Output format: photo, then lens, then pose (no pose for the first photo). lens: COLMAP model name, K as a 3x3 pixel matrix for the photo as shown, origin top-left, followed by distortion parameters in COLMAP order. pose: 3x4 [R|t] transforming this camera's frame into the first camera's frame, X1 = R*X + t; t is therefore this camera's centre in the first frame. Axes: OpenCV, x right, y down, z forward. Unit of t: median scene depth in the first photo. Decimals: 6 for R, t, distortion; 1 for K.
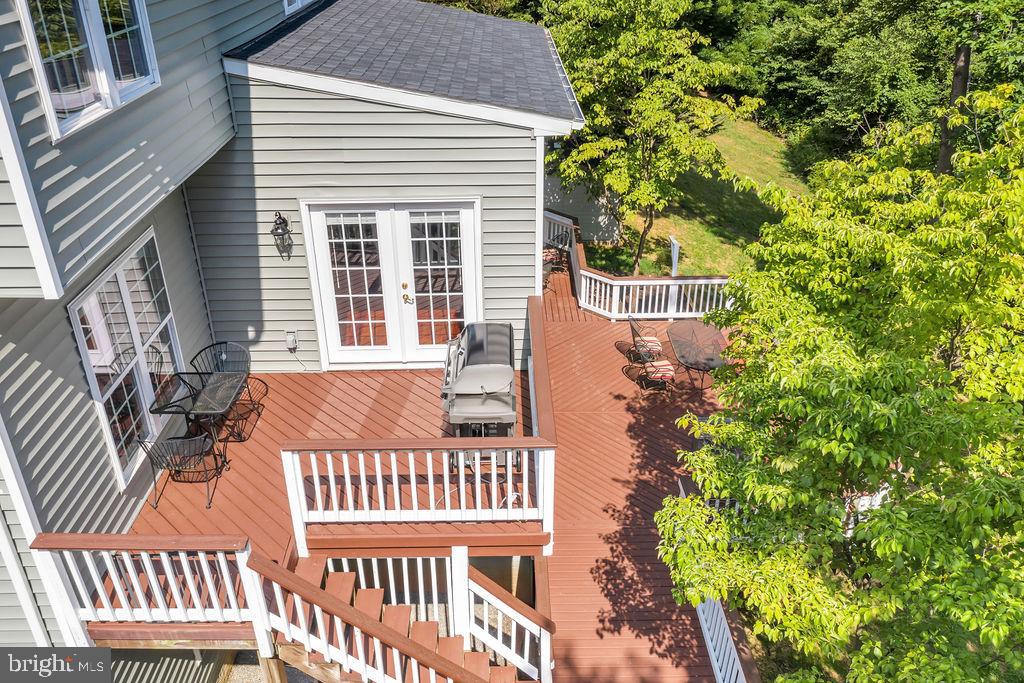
lens RADIAL K [[825.1, 0, 512.0], [0, 825.1, 341.5], [0, 0, 1]] dist [0.004088, 0.009359]
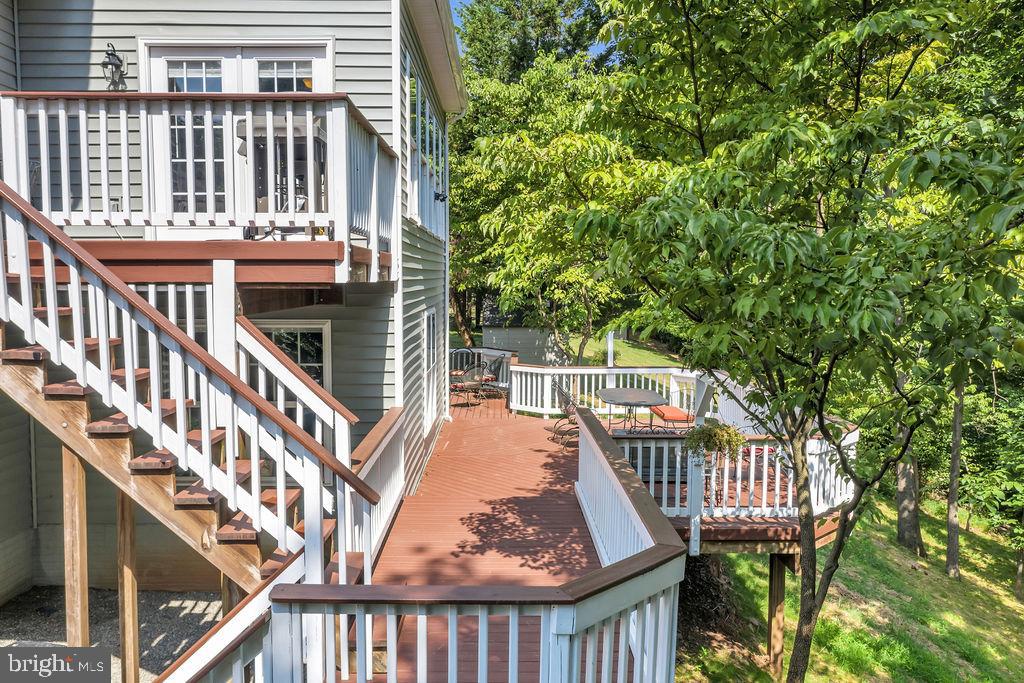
lens RADIAL K [[825.1, 0, 512.0], [0, 825.1, 341.5], [0, 0, 1]] dist [0.004088, 0.009359]
pose [[0.999976, 0.005943, -0.003588, 0.155035], [-0.006892, 0.911966, -0.410208, 0.472555], [0.000835, 0.410223, 0.911985, 0.255943]]
